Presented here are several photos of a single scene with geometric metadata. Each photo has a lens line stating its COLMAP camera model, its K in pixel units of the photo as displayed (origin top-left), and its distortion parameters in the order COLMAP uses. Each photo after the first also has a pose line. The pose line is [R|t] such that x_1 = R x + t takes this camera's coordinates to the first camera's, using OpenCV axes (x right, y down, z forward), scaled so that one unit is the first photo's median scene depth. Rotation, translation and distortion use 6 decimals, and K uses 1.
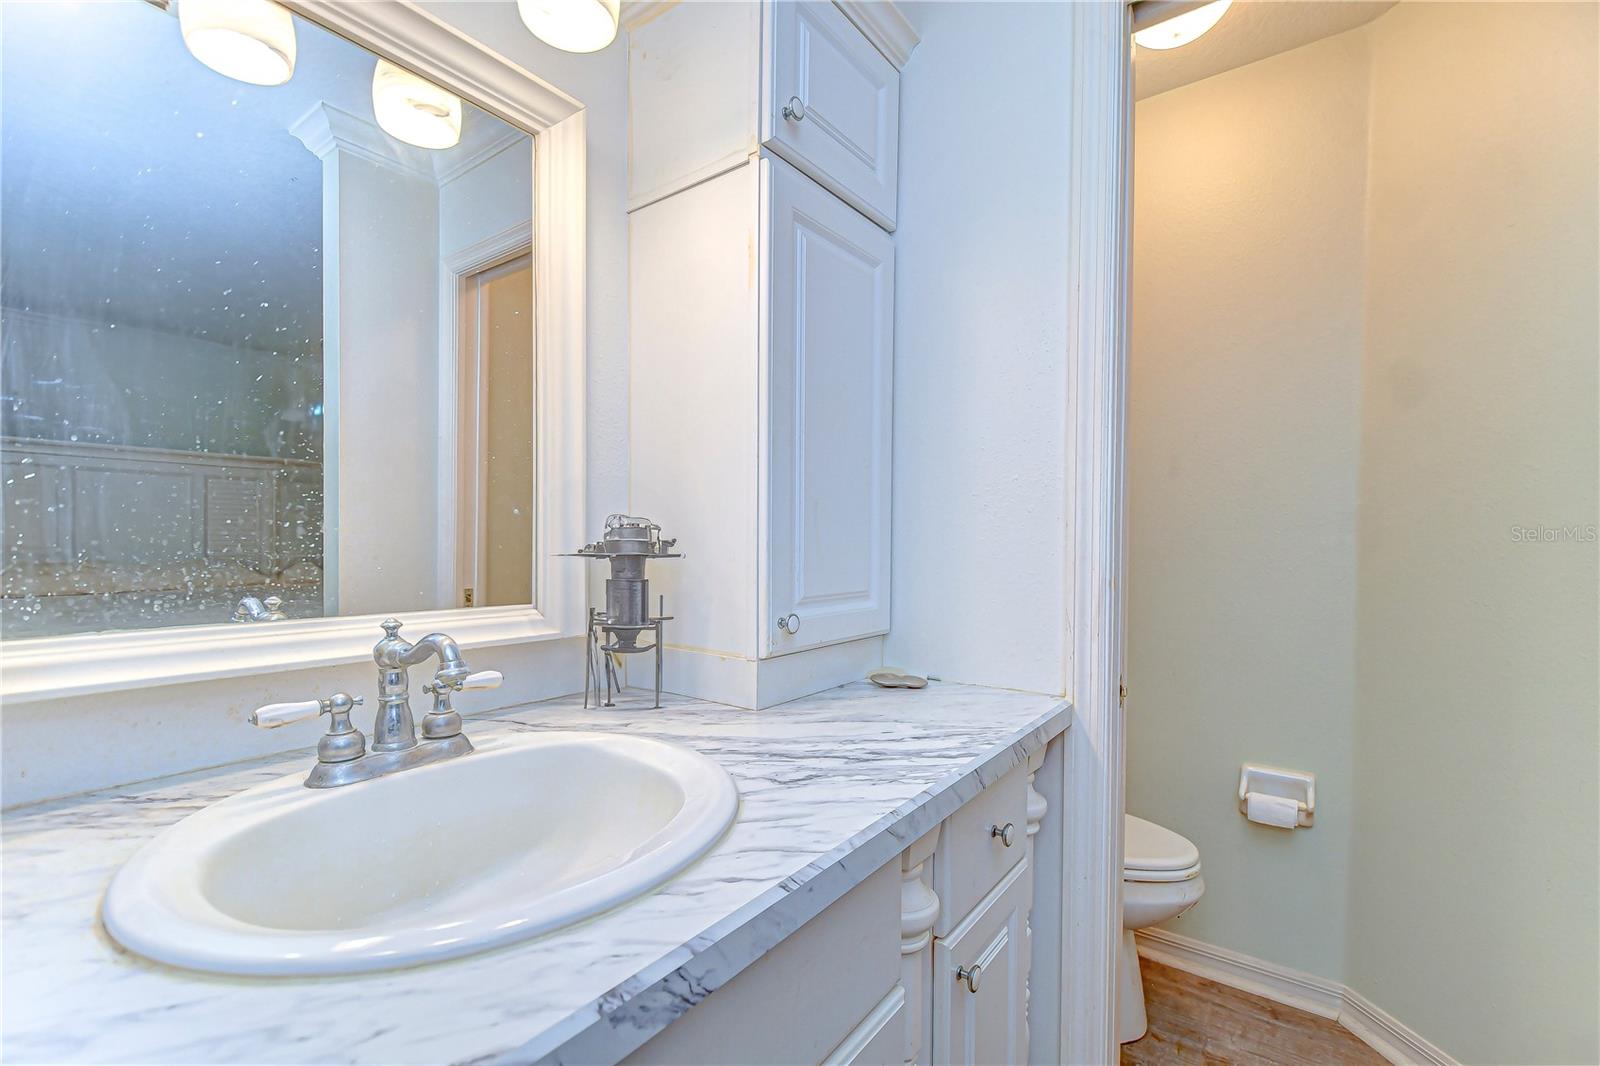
lens RADIAL K [[694.2, 0, 800.9], [0, 694.2, 561.3], [0, 0, 1]] dist [0.011635, -0.010075]
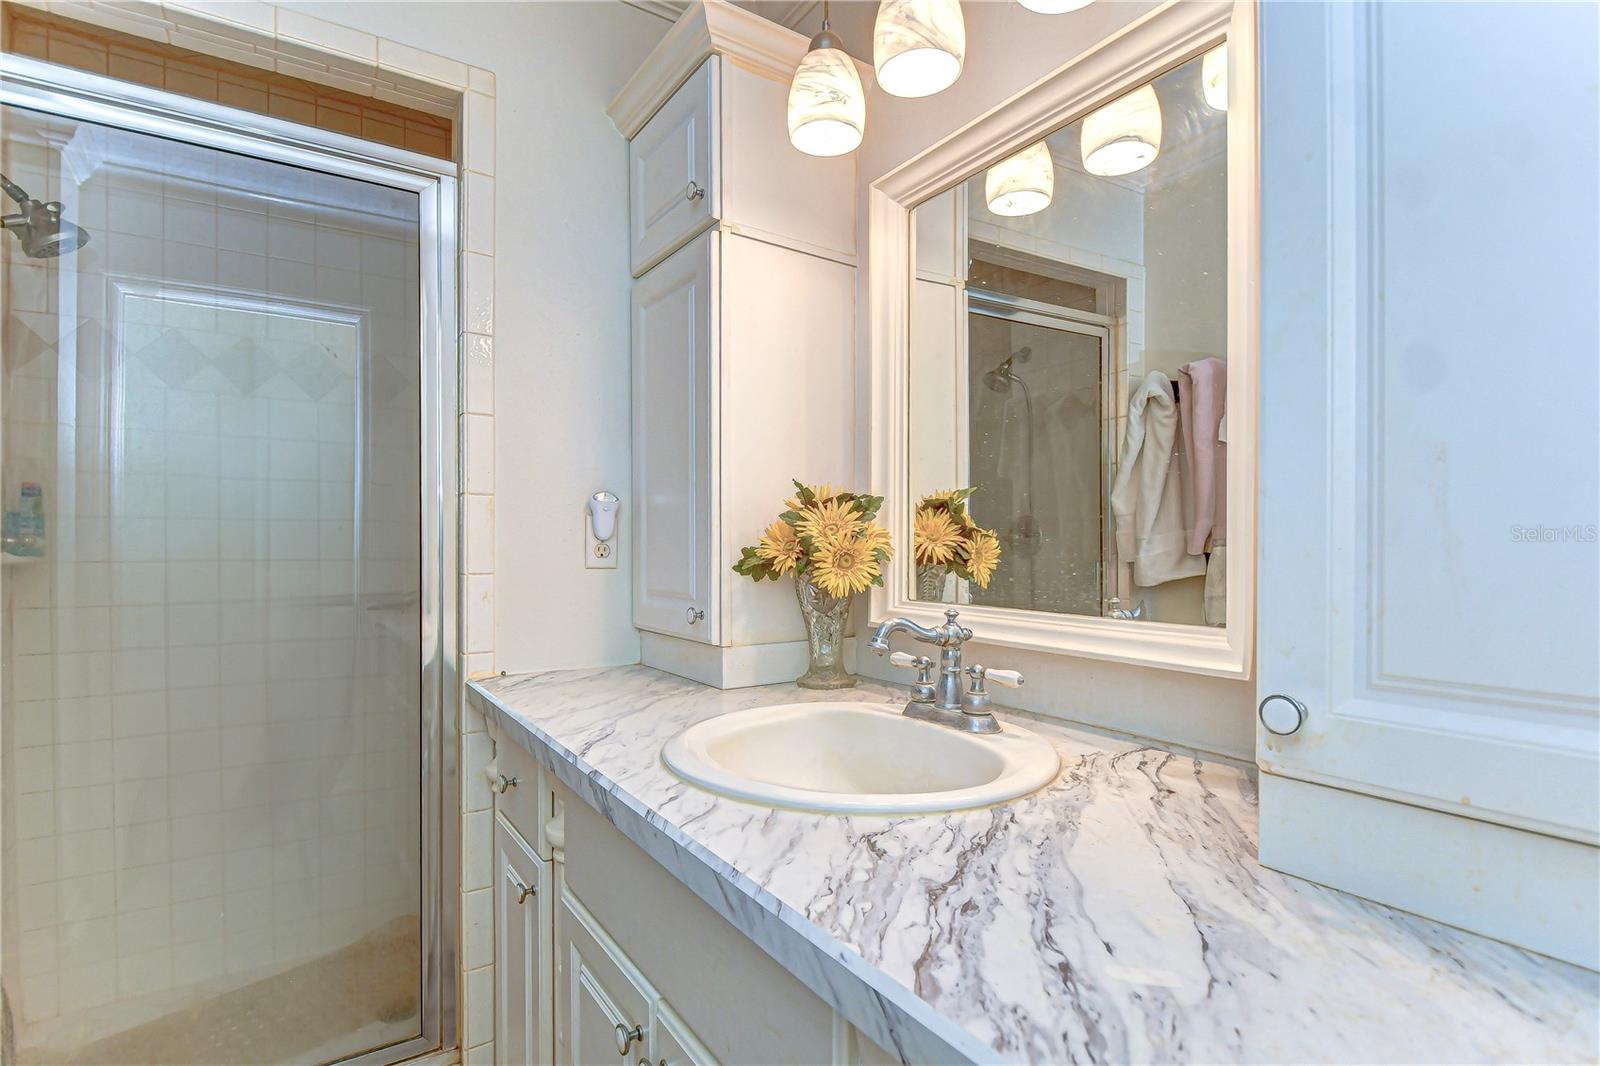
lens RADIAL K [[799.9, 0, 820.1], [0, 799.9, 547.5], [0, 0, 1]] dist [0.001592, 0.000054]
pose [[-0.338756, -0.007237, -0.940846, 0.813574], [-0.028264, 0.999597, 0.002488, -0.025640], [0.940450, 0.027435, -0.338824, 1.143430]]
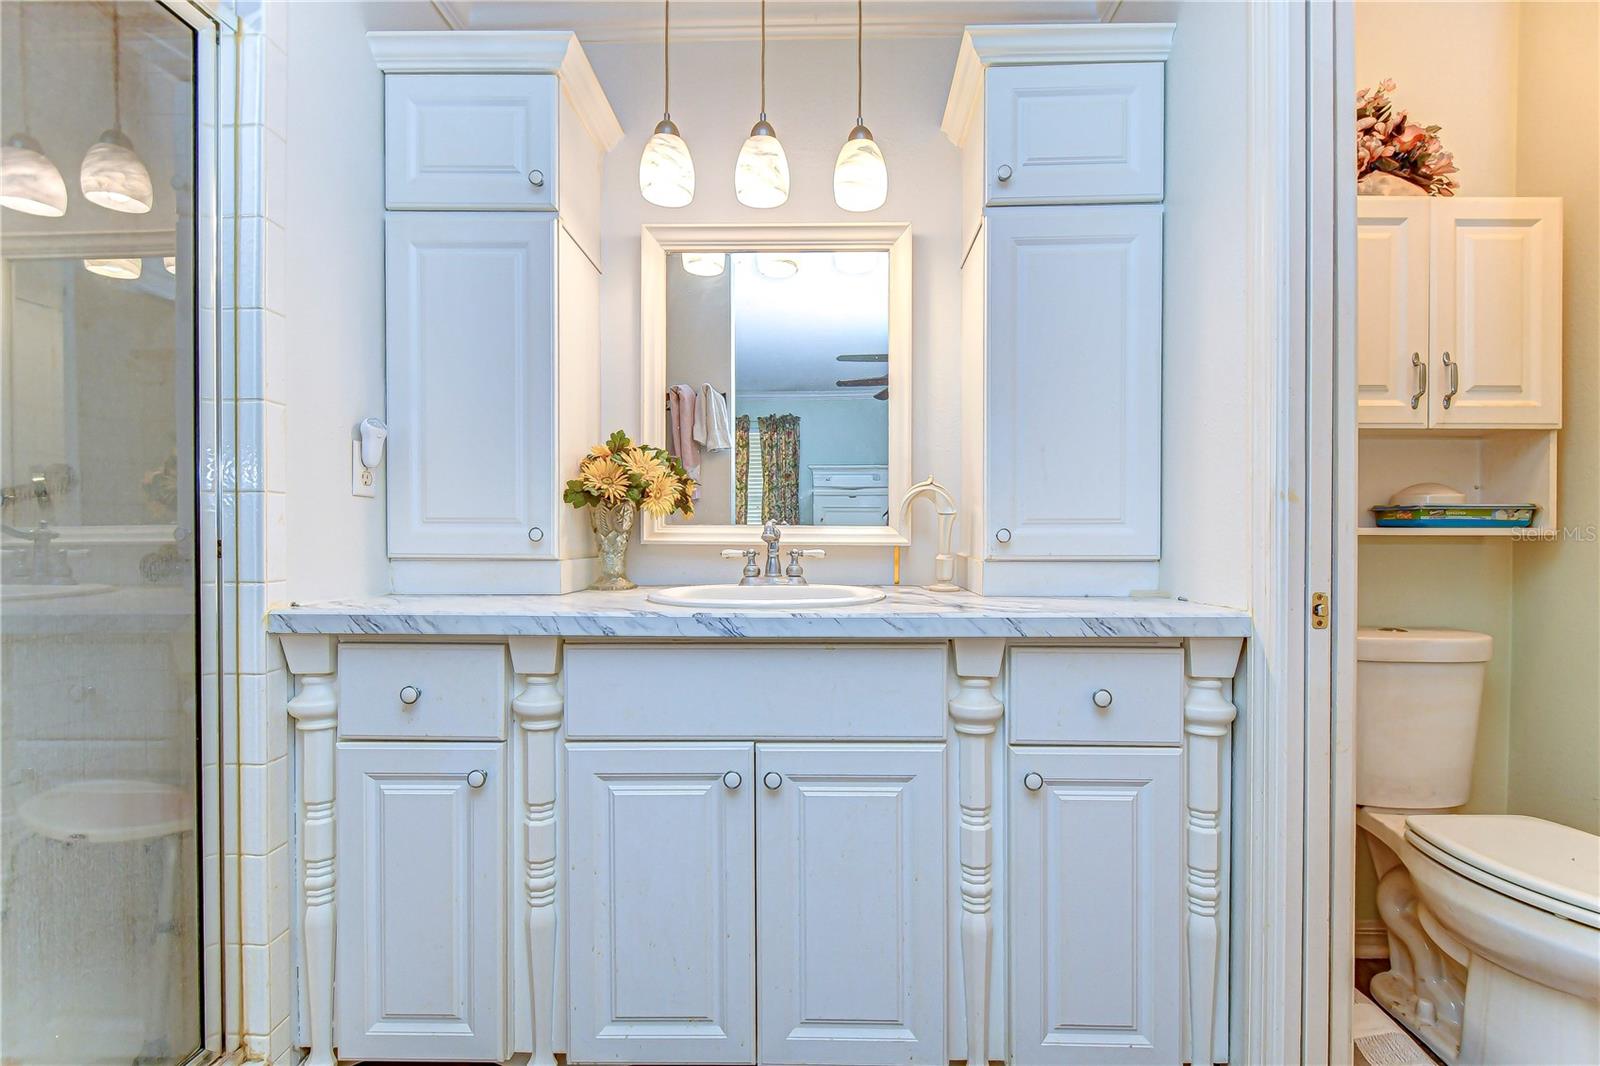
lens RADIAL K [[701.7, 0, 817.9], [0, 701.7, 540.2], [0, 0, 1]] dist [0.001264, 0.000161]
pose [[0.579493, -0.003791, -0.814968, 1.188687], [-0.017584, 0.999698, -0.017153, 0.169151], [0.814787, 0.024271, 0.579252, -0.160889]]
